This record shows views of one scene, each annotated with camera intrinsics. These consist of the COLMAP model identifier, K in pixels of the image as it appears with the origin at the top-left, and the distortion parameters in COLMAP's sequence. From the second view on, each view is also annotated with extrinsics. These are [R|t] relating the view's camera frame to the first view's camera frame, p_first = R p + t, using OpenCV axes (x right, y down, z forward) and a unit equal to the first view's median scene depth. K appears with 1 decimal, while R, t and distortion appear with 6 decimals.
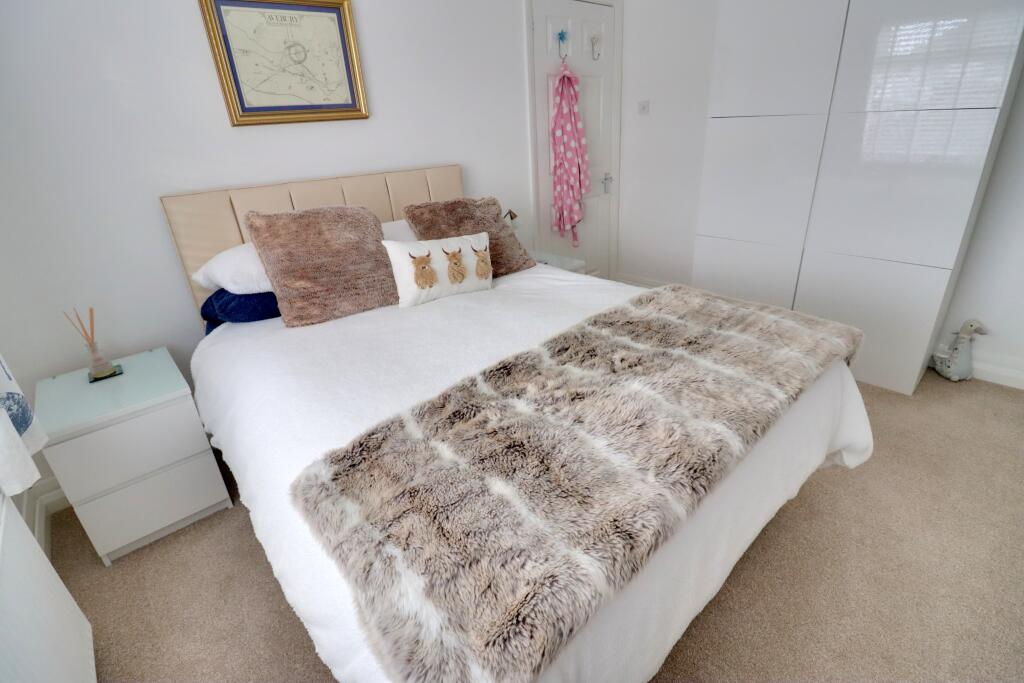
lens RADIAL K [[489.3, 0, 526.7], [0, 489.3, 341.8], [0, 0, 1]] dist [0.000874, -0.011620]
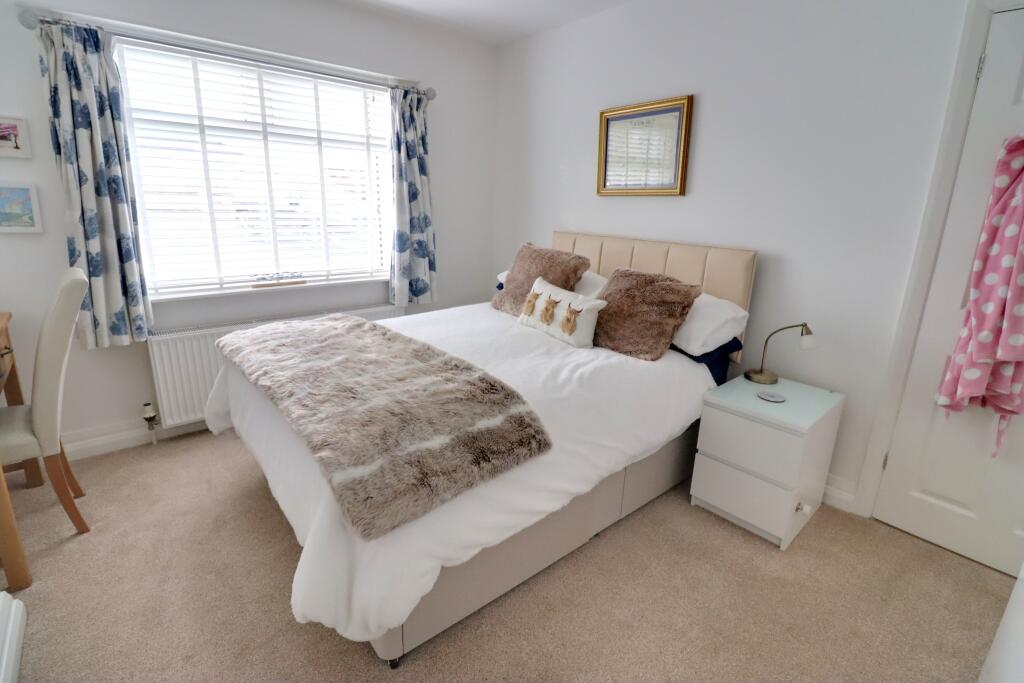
lens RADIAL K [[489.3, 0, 526.7], [0, 489.3, 341.8], [0, 0, 1]] dist [0.000874, -0.011620]
pose [[0.017409, 0.324885, -0.945593, 0.874134], [-0.439260, 0.852066, 0.284664, -0.352995], [0.898191, 0.410406, 0.157543, 0.675798]]
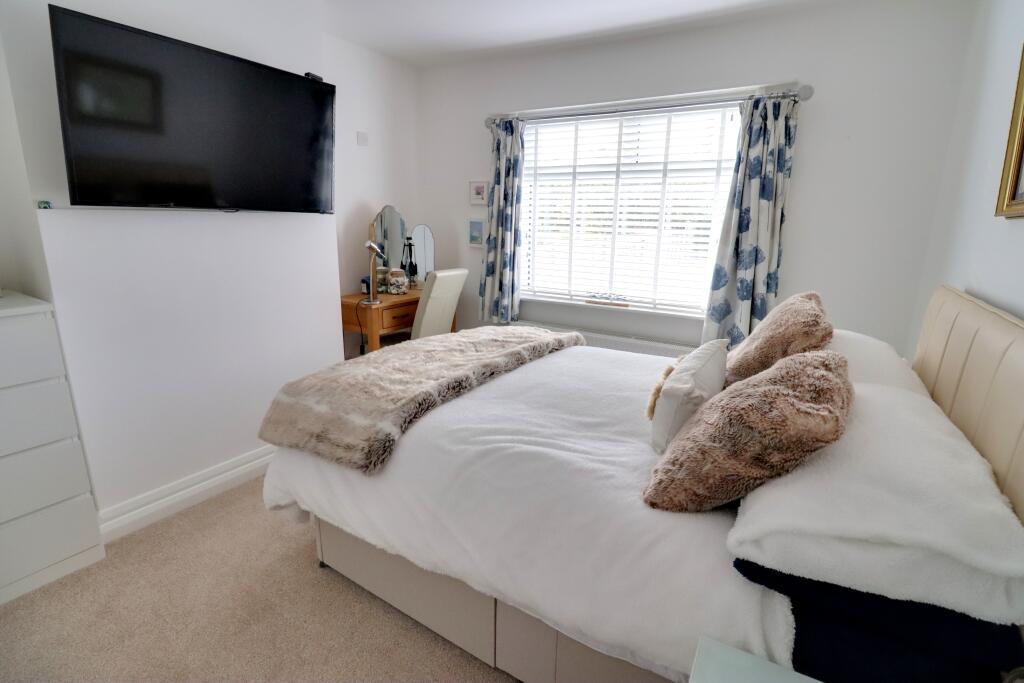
lens RADIAL K [[489.3, 0, 526.7], [0, 489.3, 341.8], [0, 0, 1]] dist [0.000874, -0.011620]
pose [[-0.956712, 0.100104, -0.273278, 0.251869], [-0.092442, 0.785836, 0.611488, -0.599851], [0.275964, 0.610280, -0.742565, 1.295907]]
